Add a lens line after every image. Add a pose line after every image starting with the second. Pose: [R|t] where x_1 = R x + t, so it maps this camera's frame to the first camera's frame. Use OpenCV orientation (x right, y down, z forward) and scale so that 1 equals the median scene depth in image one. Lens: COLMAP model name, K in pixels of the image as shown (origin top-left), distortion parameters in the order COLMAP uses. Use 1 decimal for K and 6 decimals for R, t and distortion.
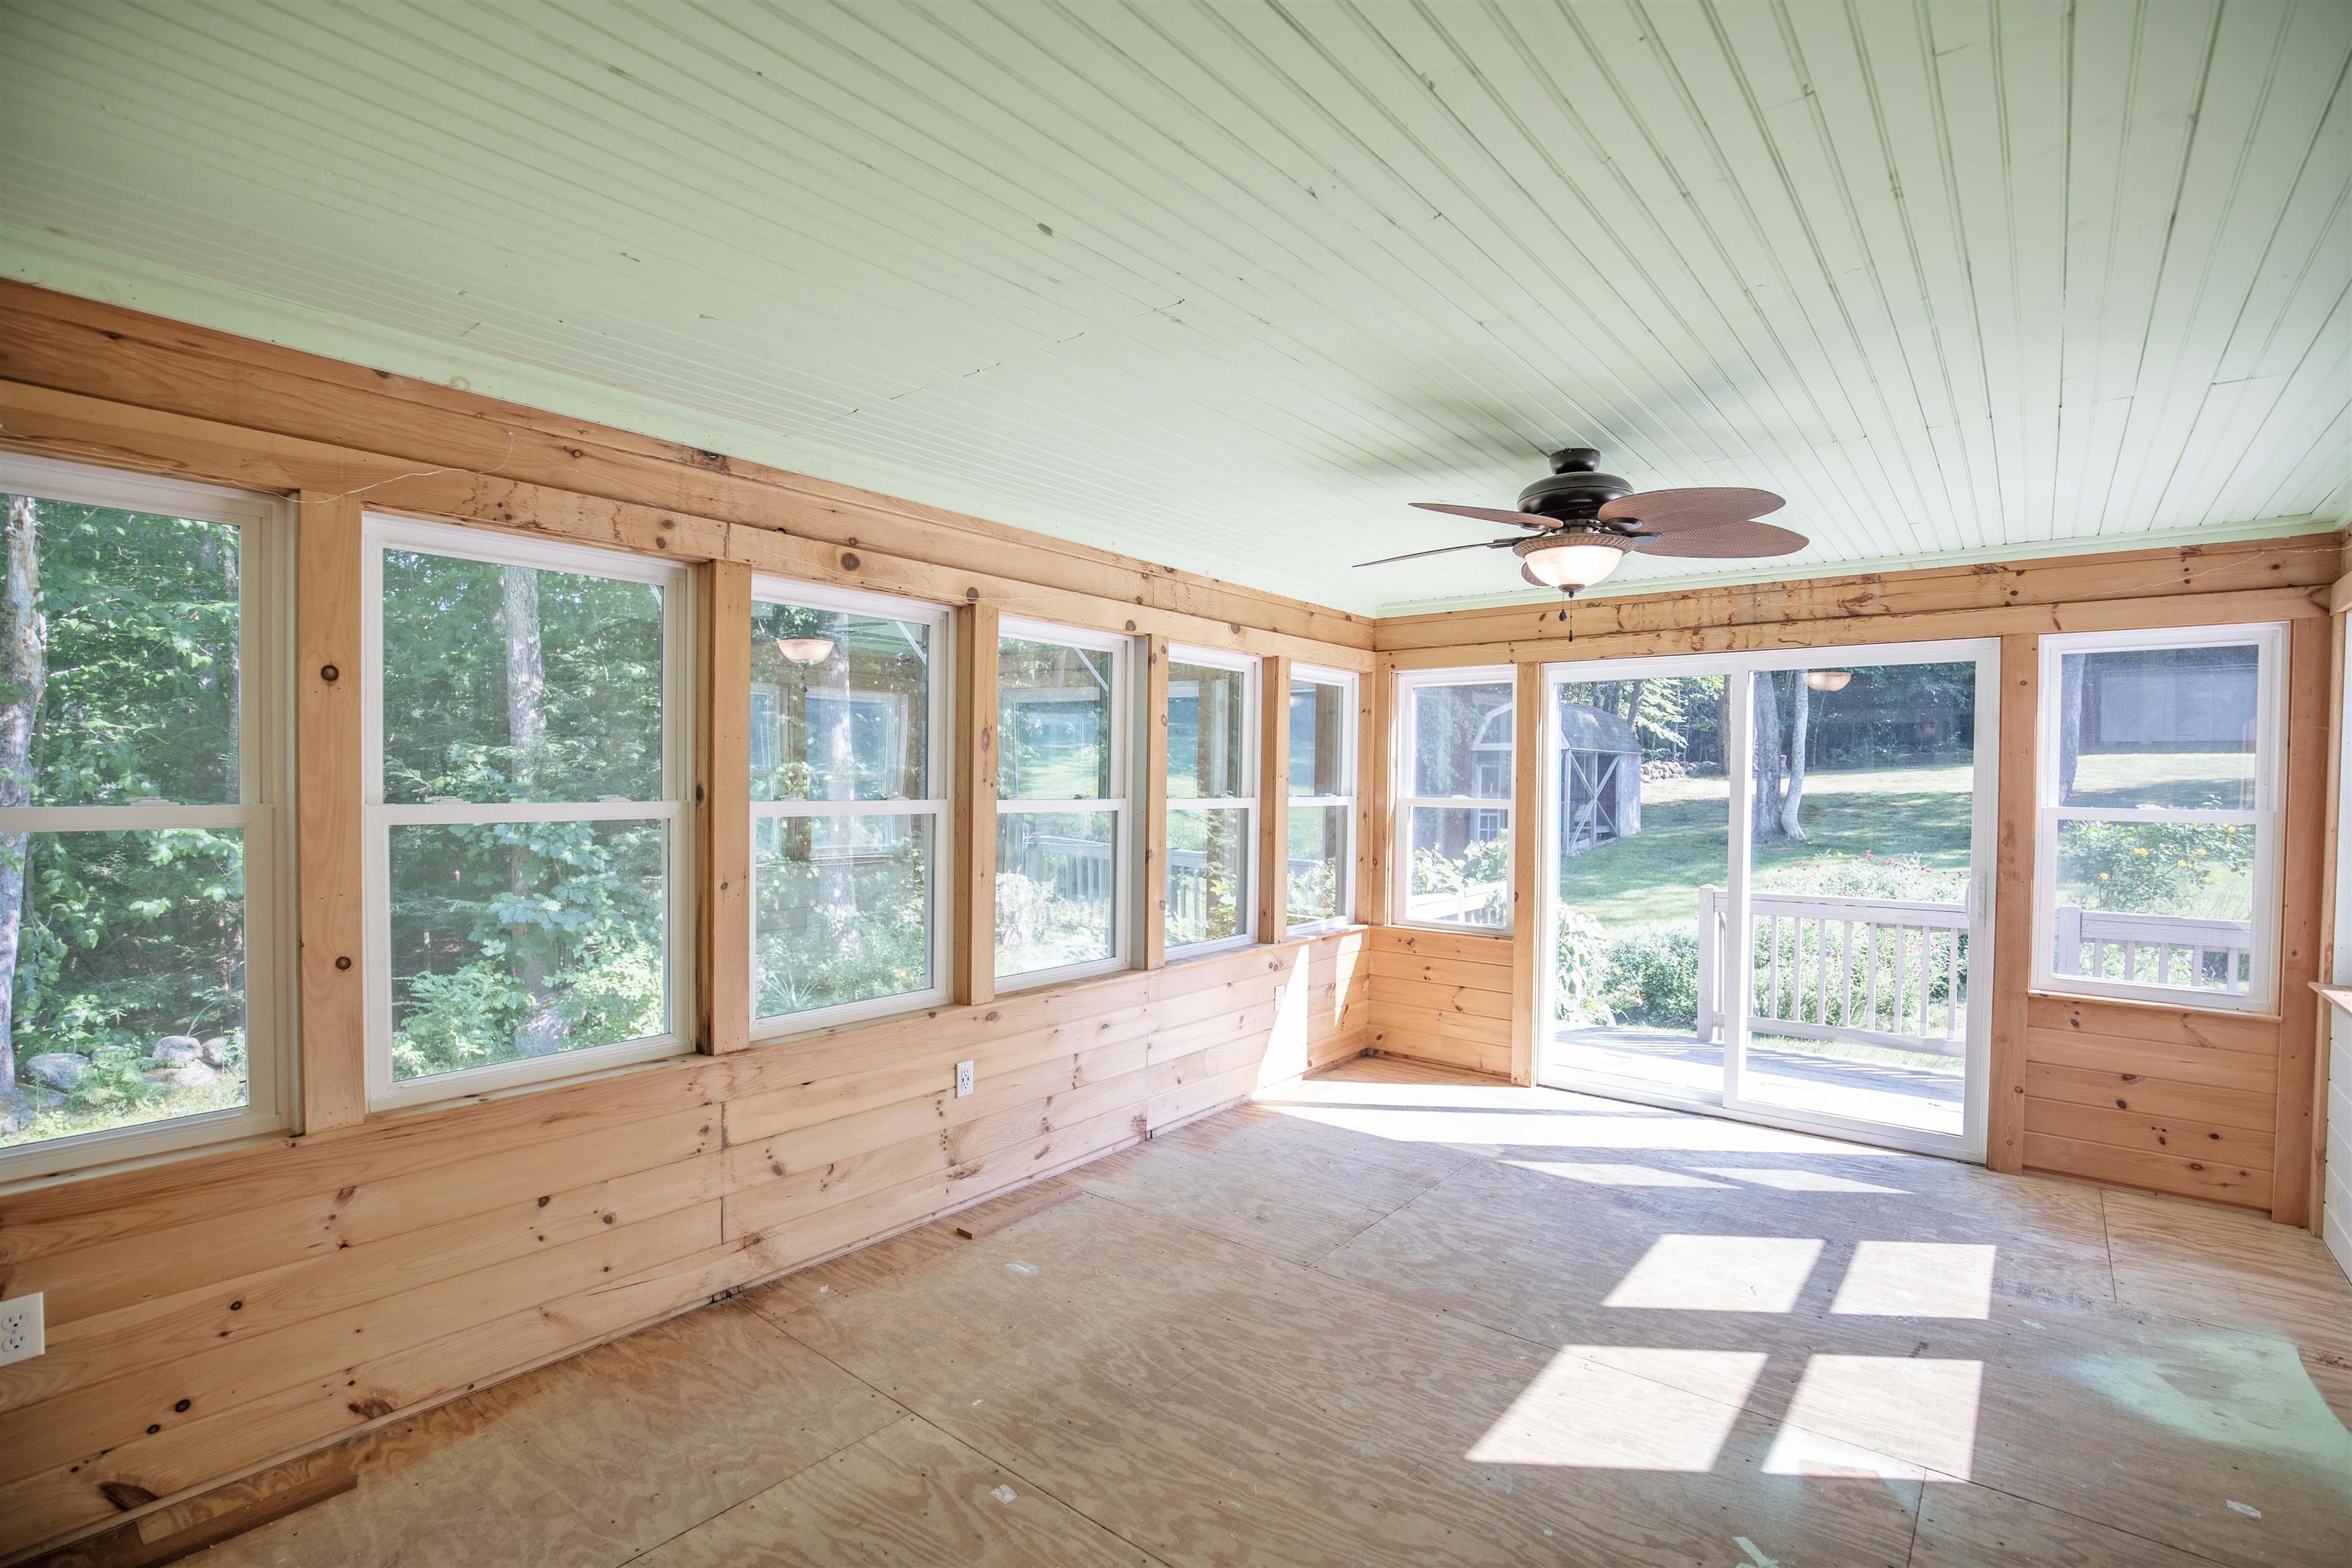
lens RADIAL K [[1081.6, 0, 1176.3], [0, 1081.6, 800.3], [0, 0, 1]] dist [-0.032972, 0.005464]
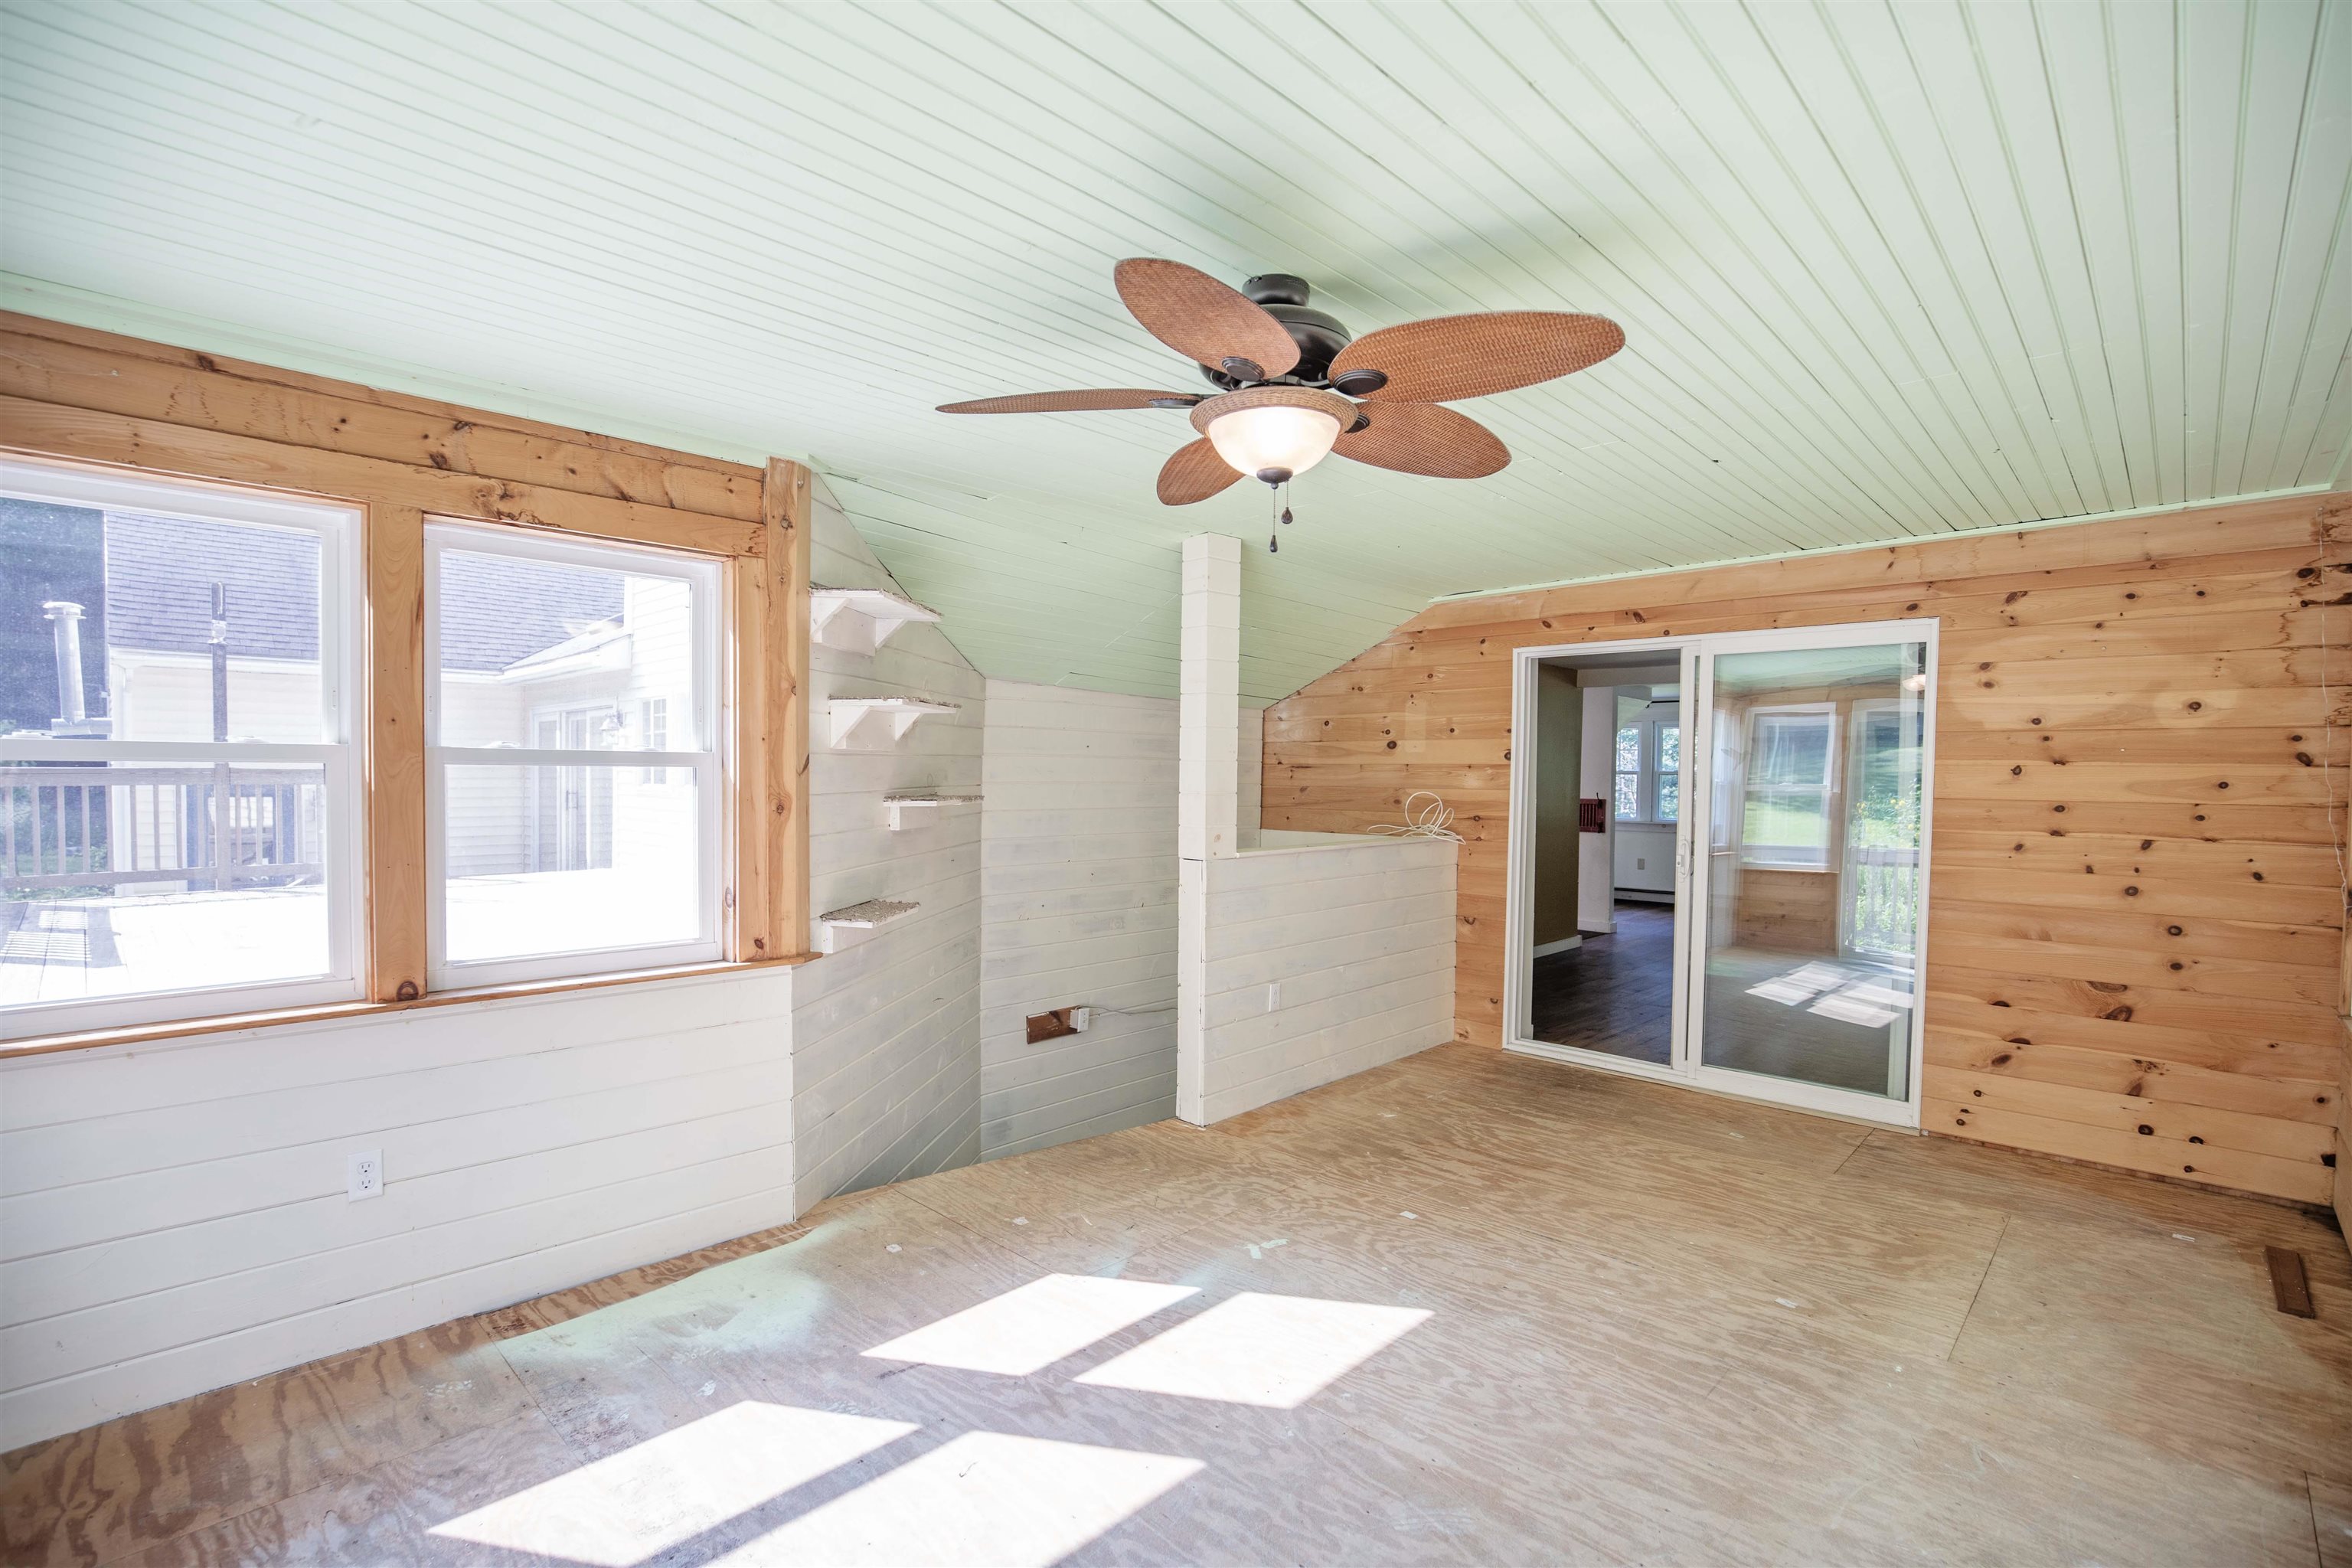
lens RADIAL K [[1081.6, 0, 1176.3], [0, 1081.6, 800.3], [0, 0, 1]] dist [-0.032972, 0.005464]
pose [[-0.996294, -0.024154, 0.082548, 0.425186], [-0.020795, 0.998930, 0.041311, -0.014810], [-0.083457, 0.039442, -0.995731, 1.988686]]
